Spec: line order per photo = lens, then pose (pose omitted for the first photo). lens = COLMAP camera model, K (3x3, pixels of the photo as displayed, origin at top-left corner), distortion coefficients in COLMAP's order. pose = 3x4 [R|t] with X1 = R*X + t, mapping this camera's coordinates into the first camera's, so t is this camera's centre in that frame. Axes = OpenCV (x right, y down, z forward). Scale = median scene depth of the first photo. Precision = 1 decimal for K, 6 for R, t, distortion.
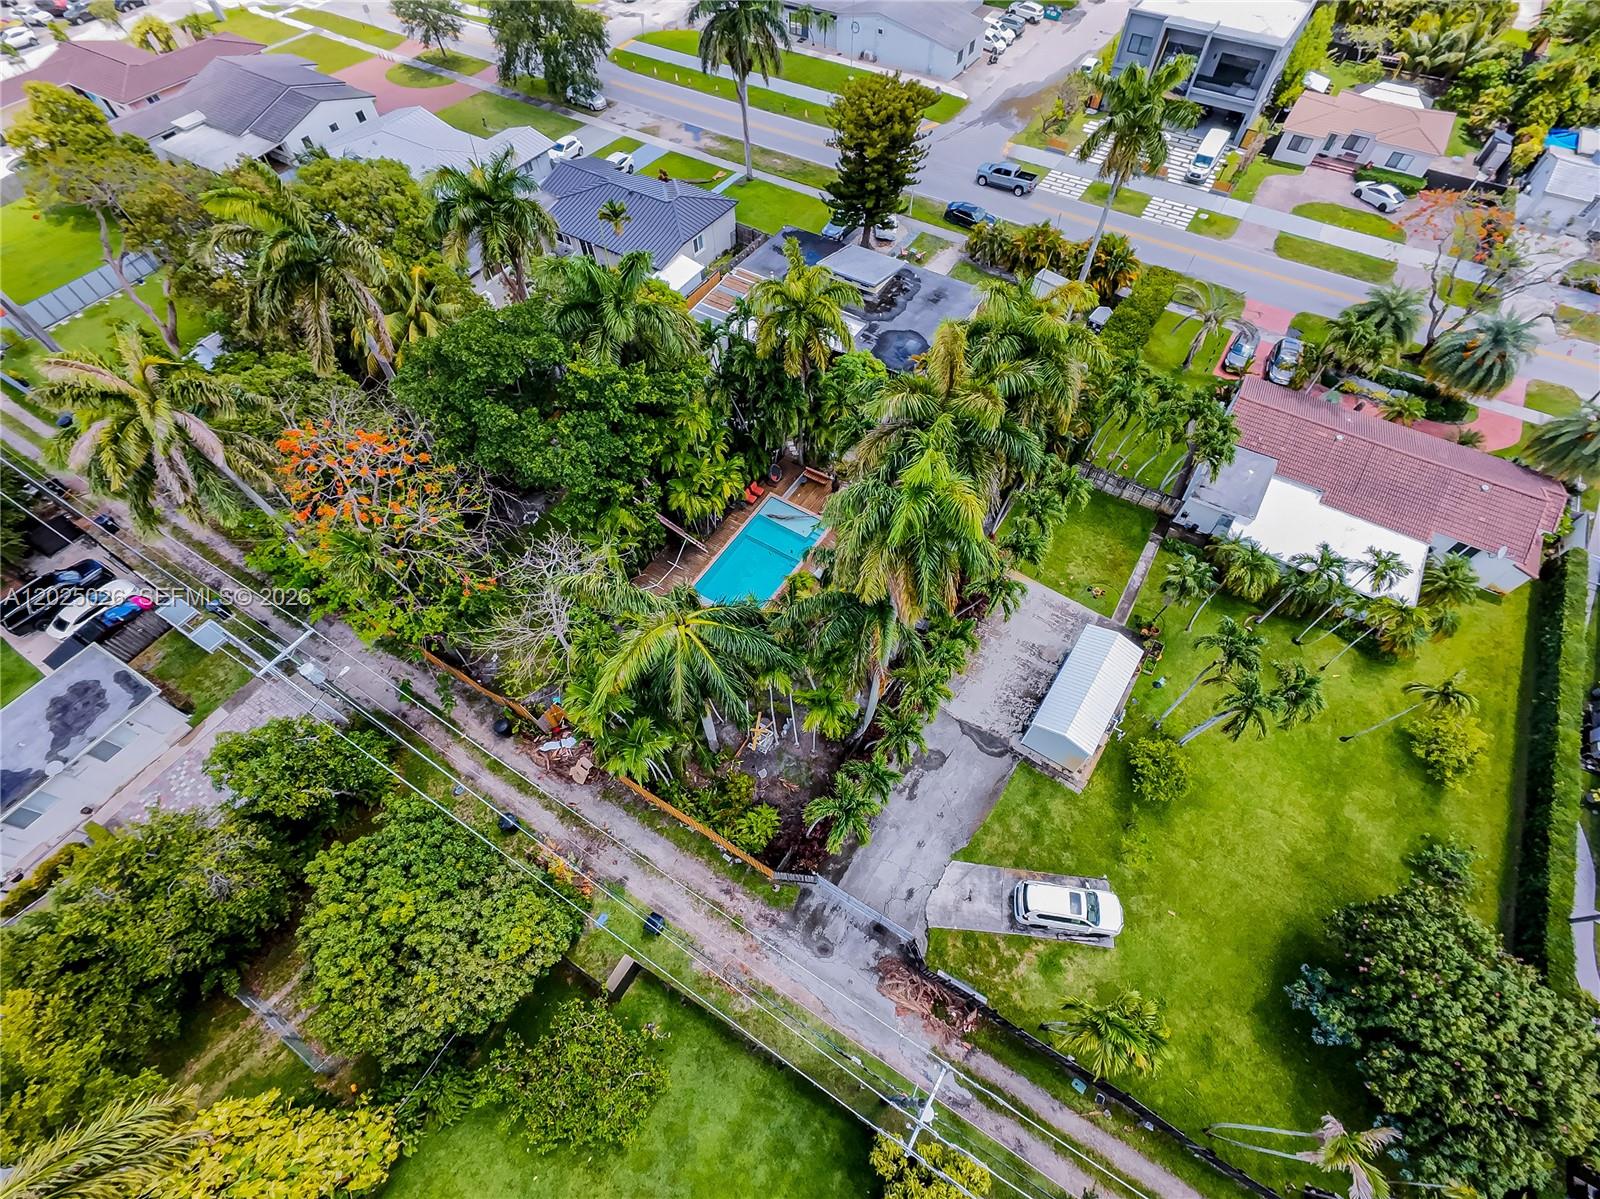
lens RADIAL K [[756.9, 0, 803.8], [0, 756.9, 622.9], [0, 0, 1]] dist [0.045402, 0.000088]
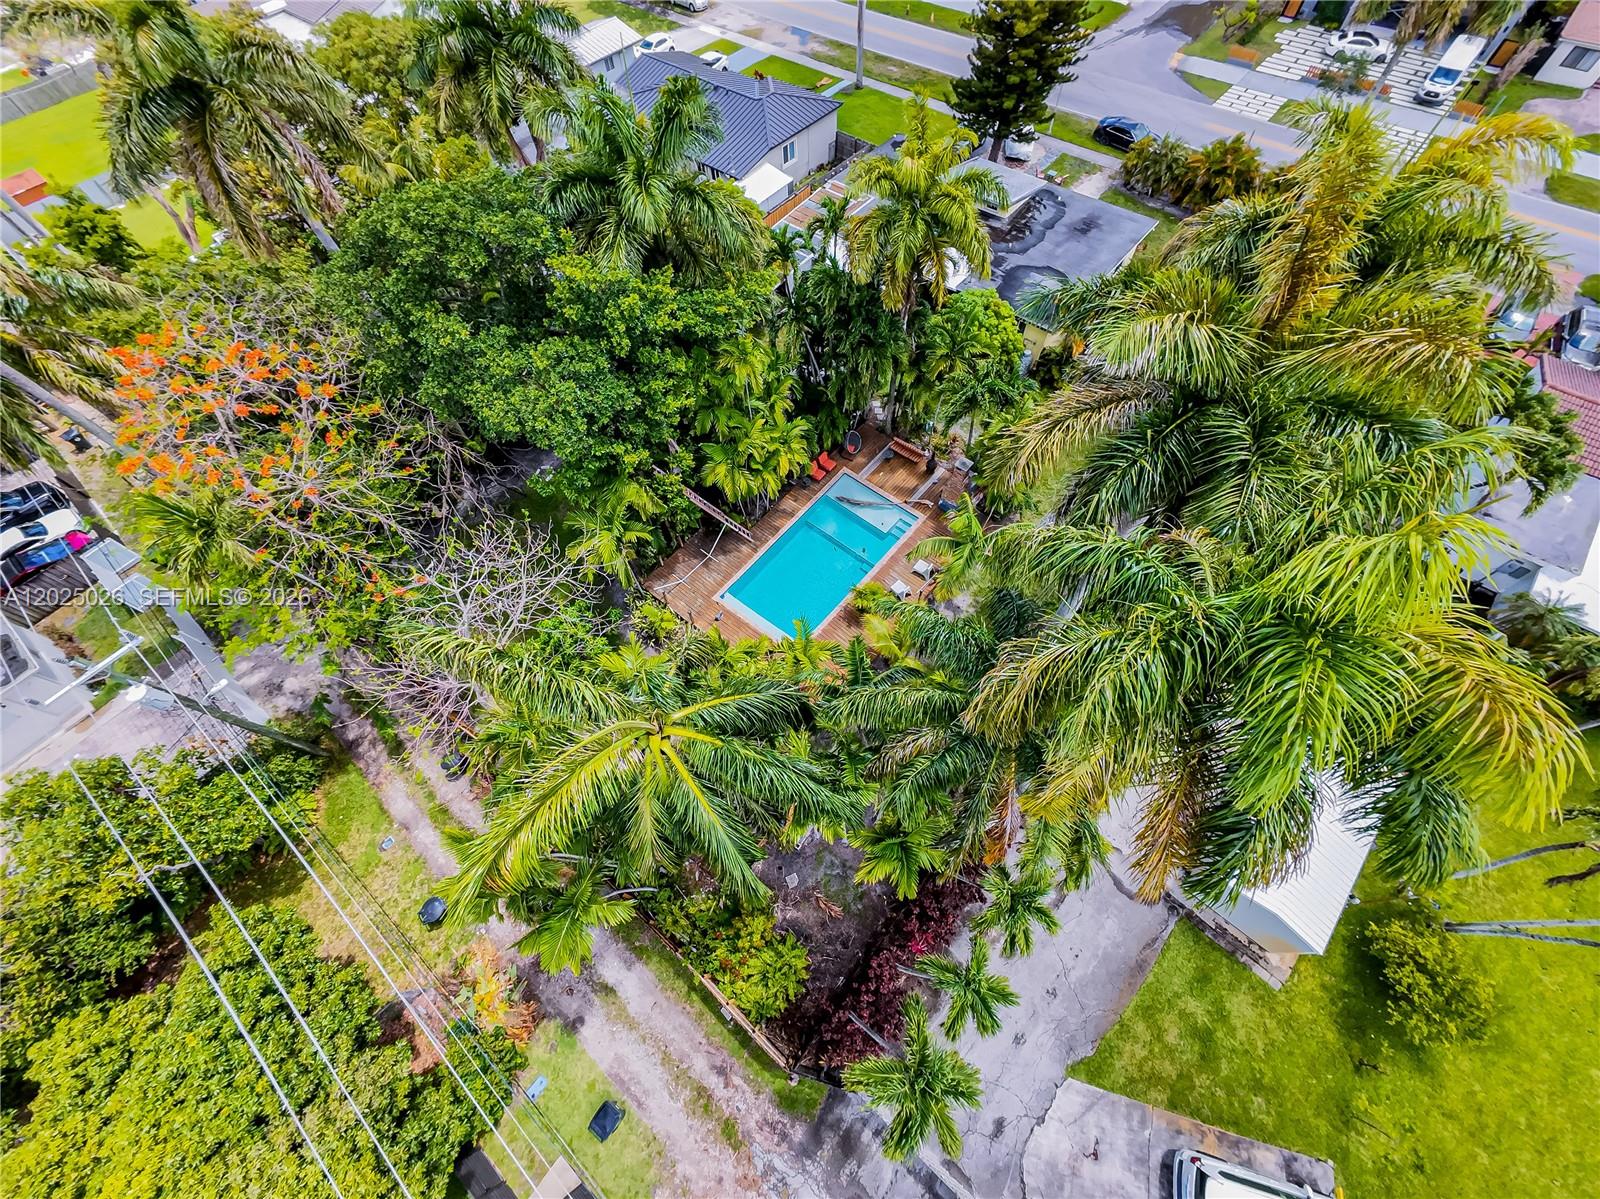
lens RADIAL K [[674.3, 0, 800.4], [0, 674.3, 586.9], [0, 0, 1]] dist [0.028062, -0.000049]
pose [[0.990789, 0.100791, -0.090432, -0.015336], [-0.096676, 0.994119, 0.048799, -0.085747], [0.094818, -0.039607, 0.994706, 0.331805]]
